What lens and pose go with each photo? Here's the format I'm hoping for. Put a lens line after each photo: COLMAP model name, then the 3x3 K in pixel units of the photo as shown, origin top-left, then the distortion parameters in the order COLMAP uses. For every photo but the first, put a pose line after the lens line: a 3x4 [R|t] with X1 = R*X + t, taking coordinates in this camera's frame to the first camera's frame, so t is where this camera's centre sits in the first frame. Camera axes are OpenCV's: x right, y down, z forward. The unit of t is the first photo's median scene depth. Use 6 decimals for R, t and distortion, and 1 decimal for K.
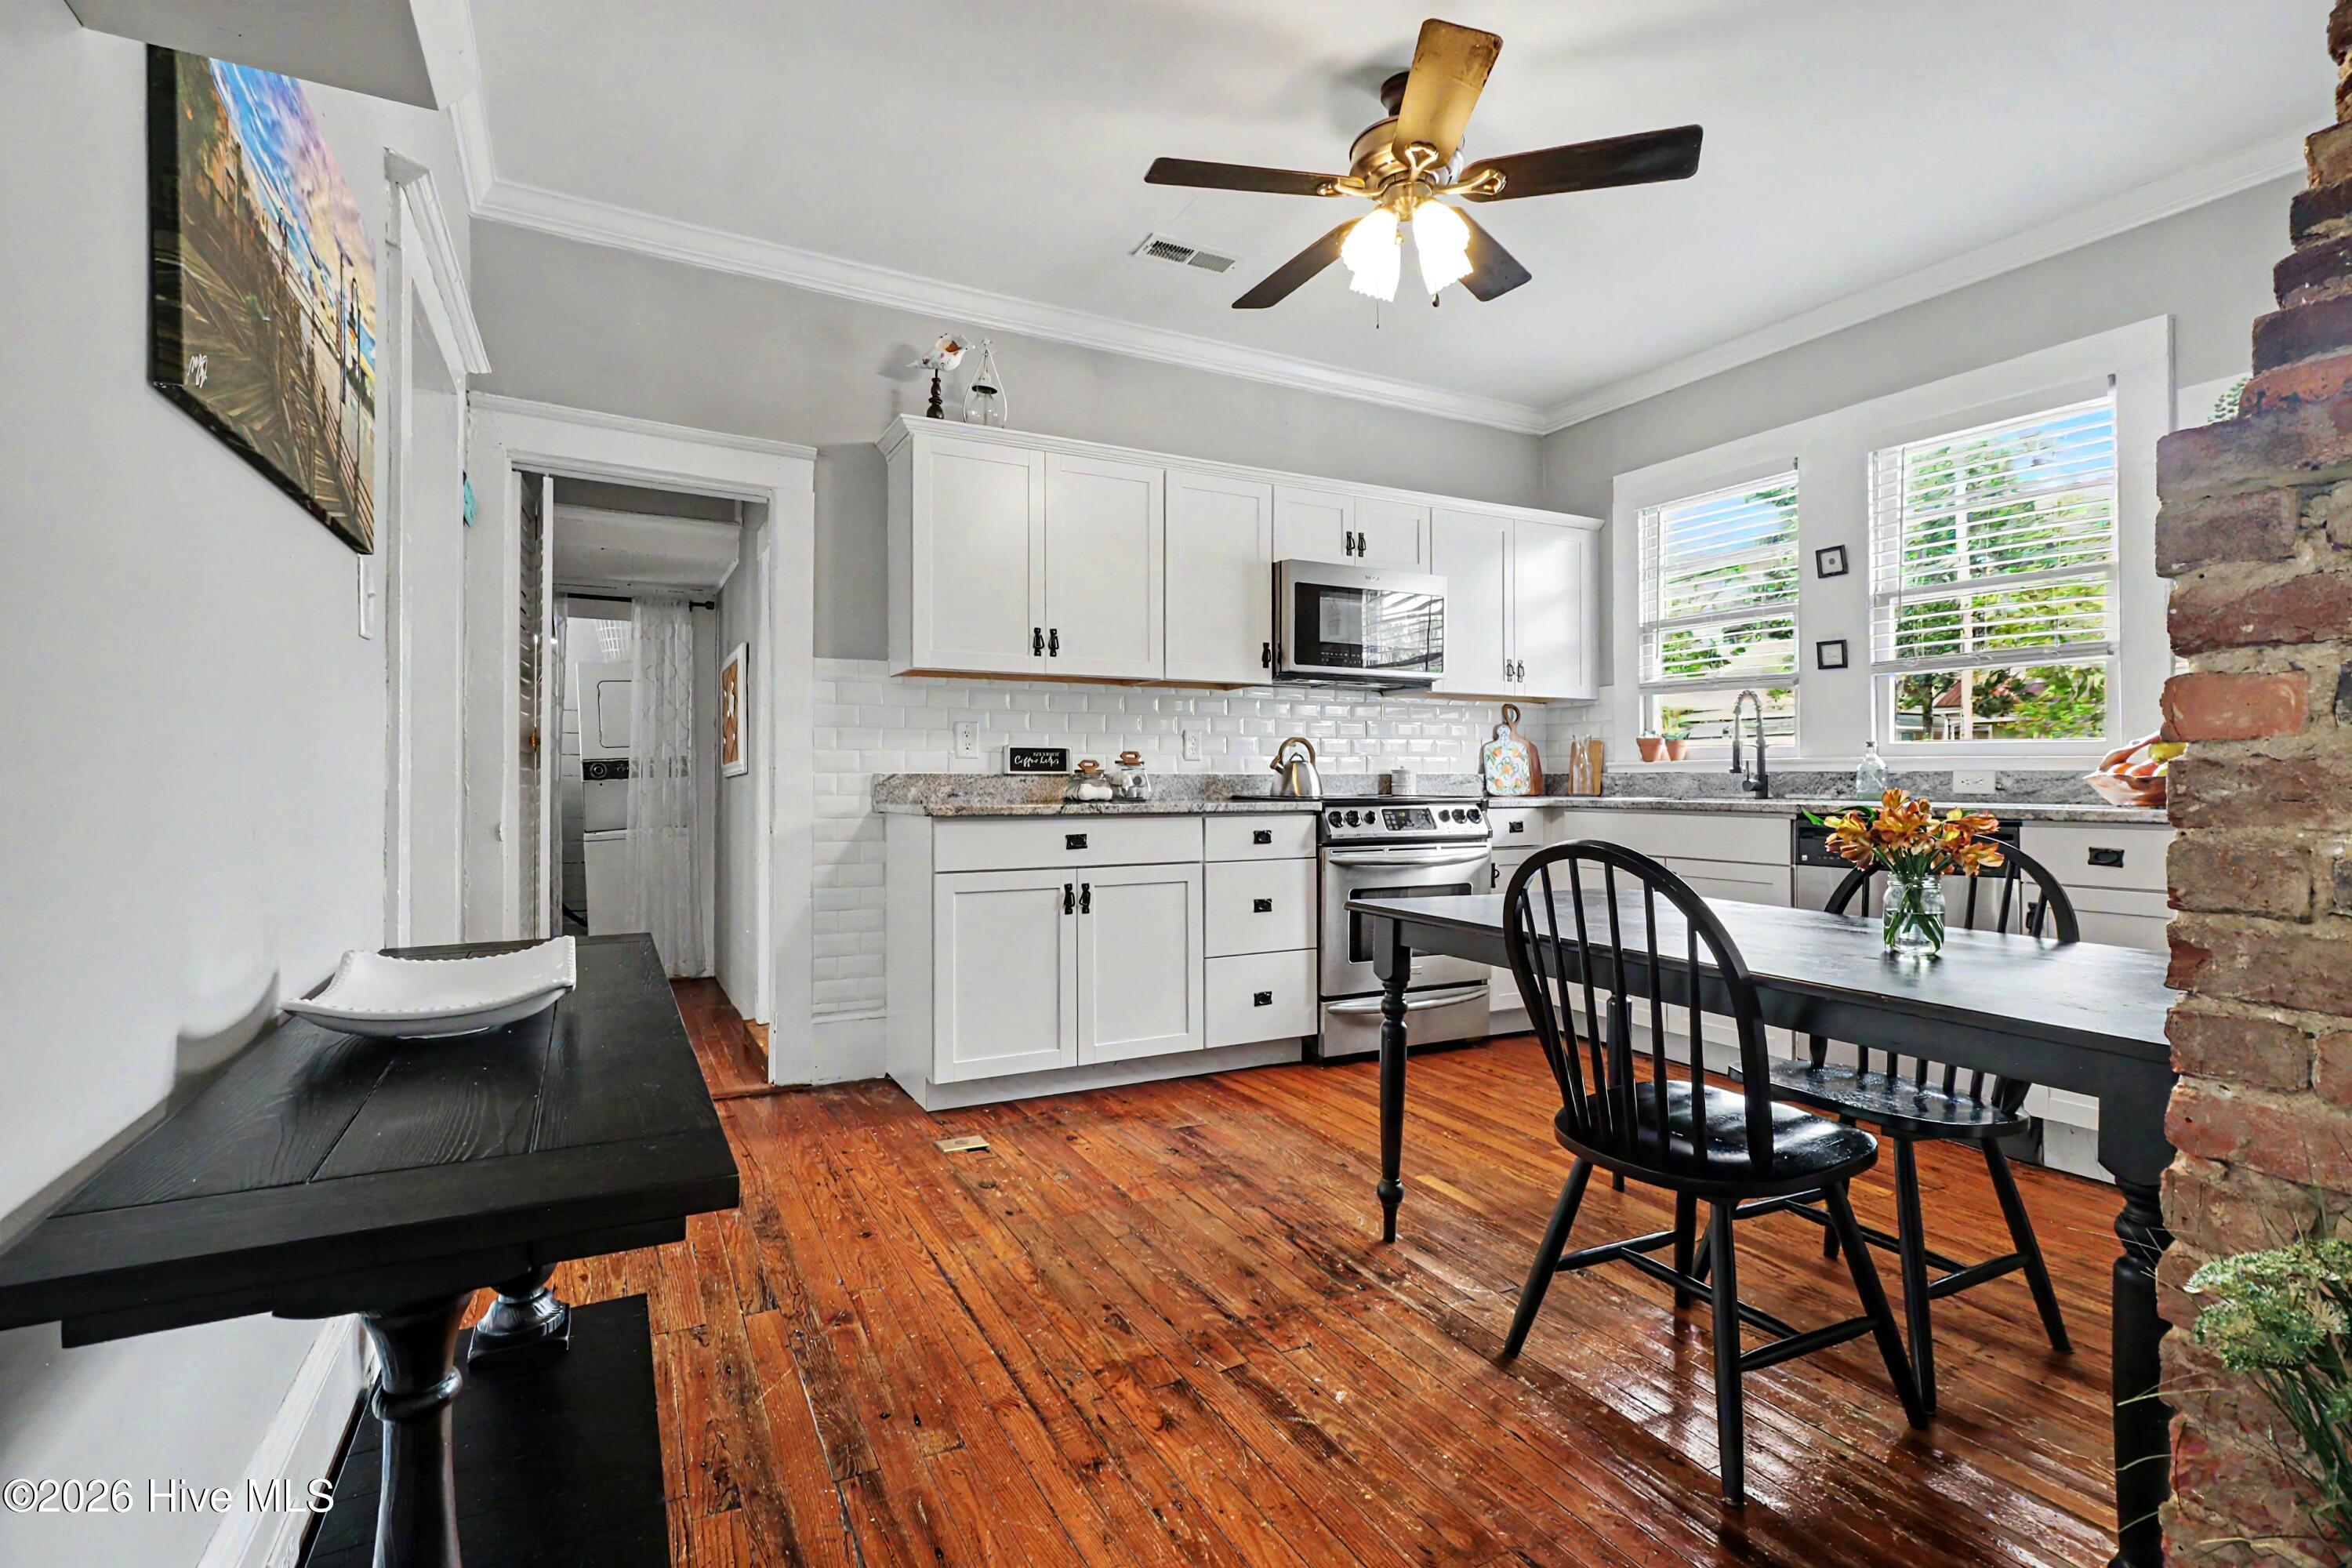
lens RADIAL K [[1125.2, 0, 1159.8], [0, 1125.2, 782.8], [0, 0, 1]] dist [0.001586, 0.000193]
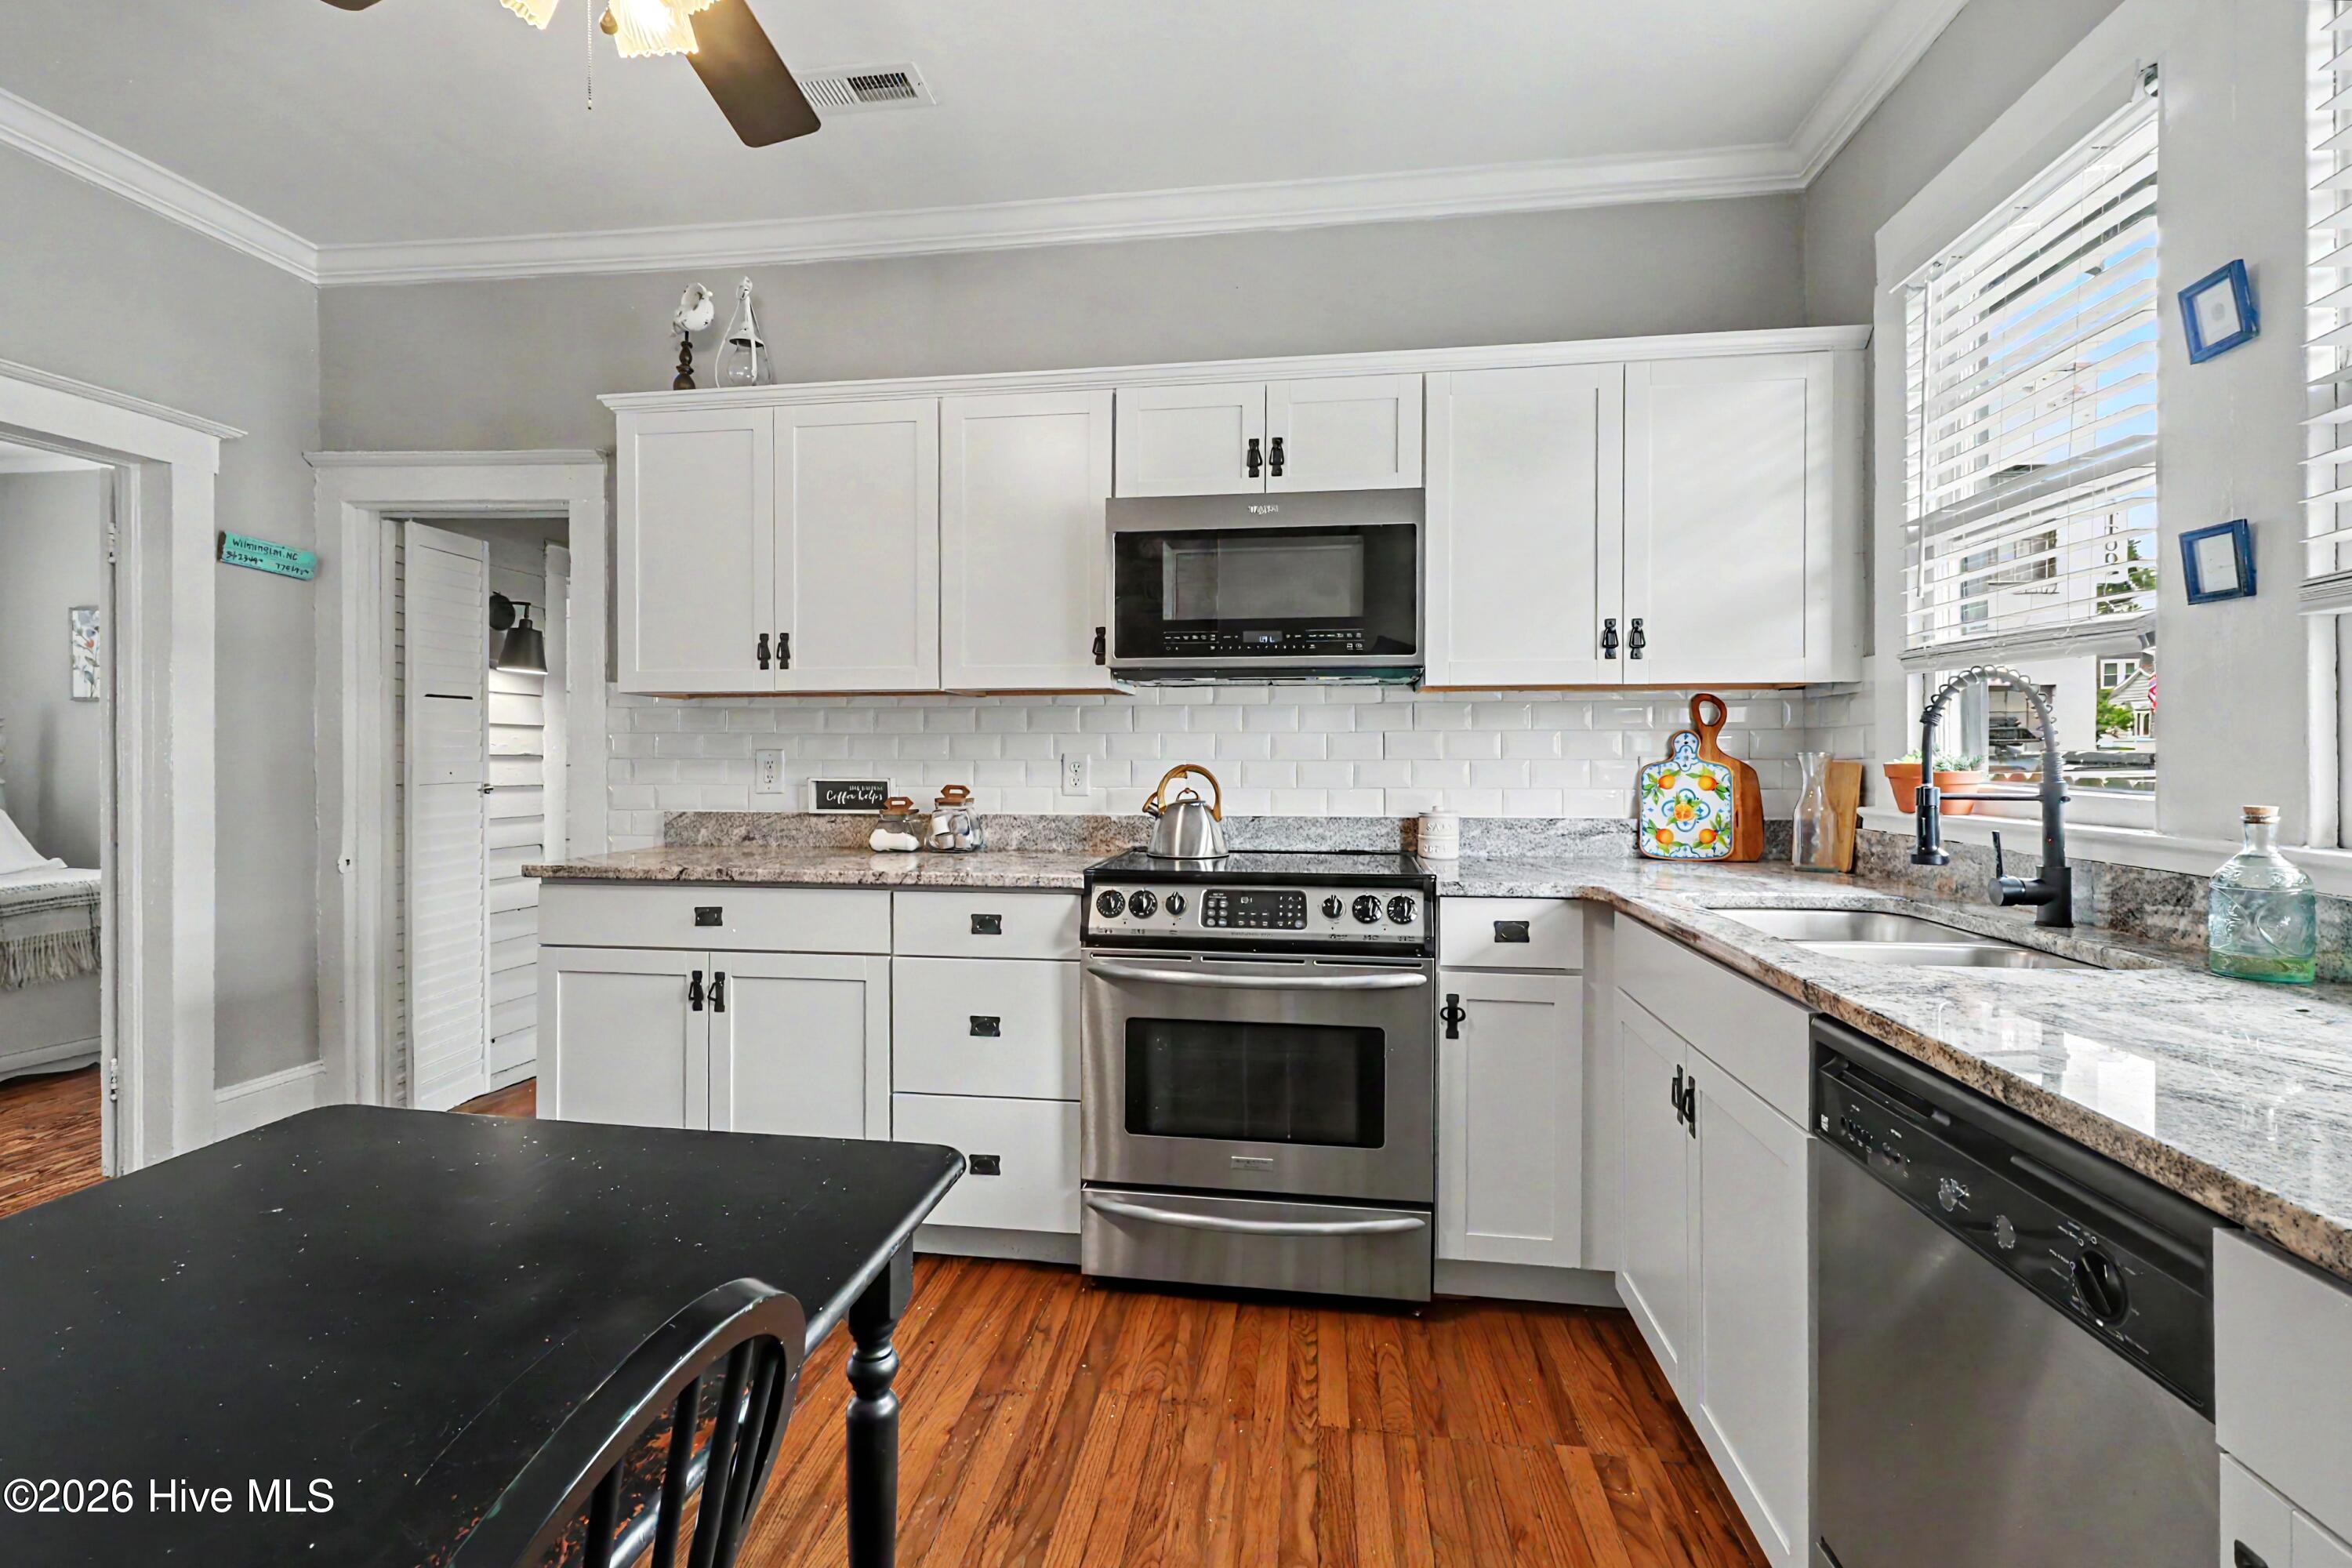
lens RADIAL K [[1125.2, 0, 1156.3], [0, 1125.2, 773.3], [0, 0, 1]] dist [0.001586, 0.000193]
pose [[0.803374, 0.012075, -0.595352, 0.542012], [-0.001519, 0.999833, 0.018228, -0.051393], [0.595472, -0.013740, 0.803258, 0.496342]]
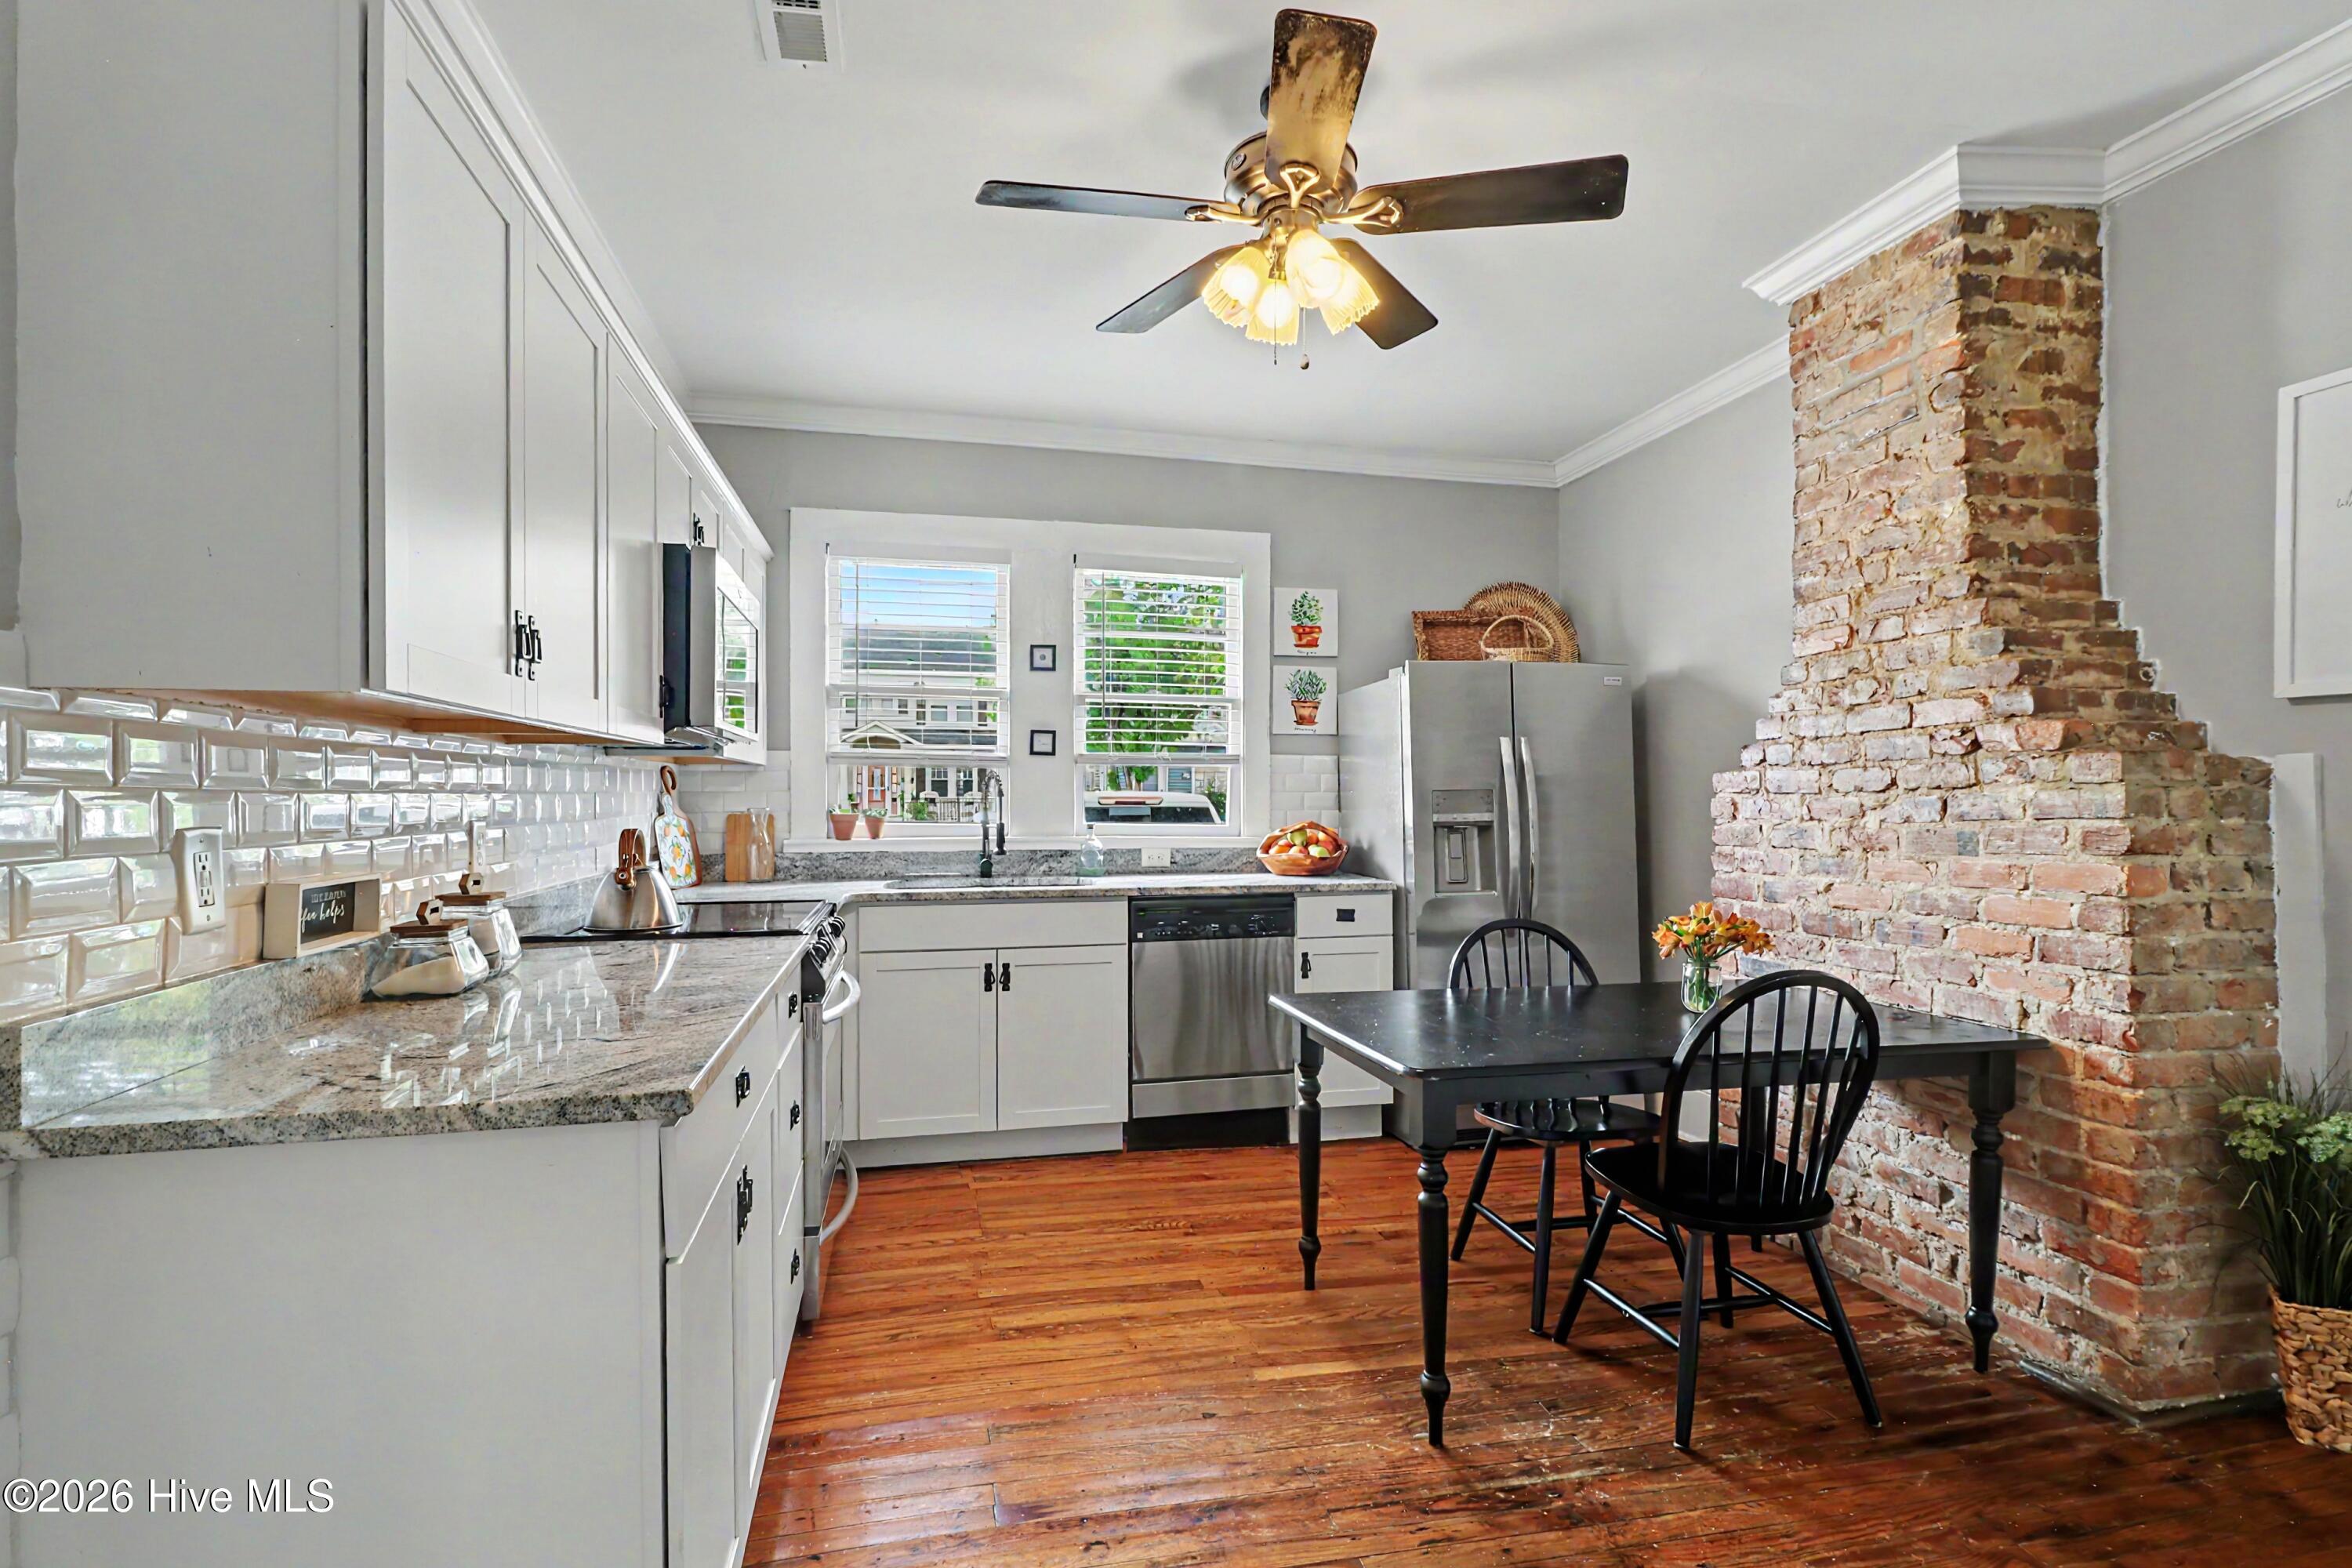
lens RADIAL K [[1125.2, 0, 1196.0], [0, 1125.2, 786.5], [0, 0, 1]] dist [0.001586, 0.000193]
pose [[0.231720, 0.009102, 0.972740, -0.434432], [0.000305, 0.999955, -0.009429, -0.061267], [-0.972783, 0.002481, 0.231706, 0.605857]]
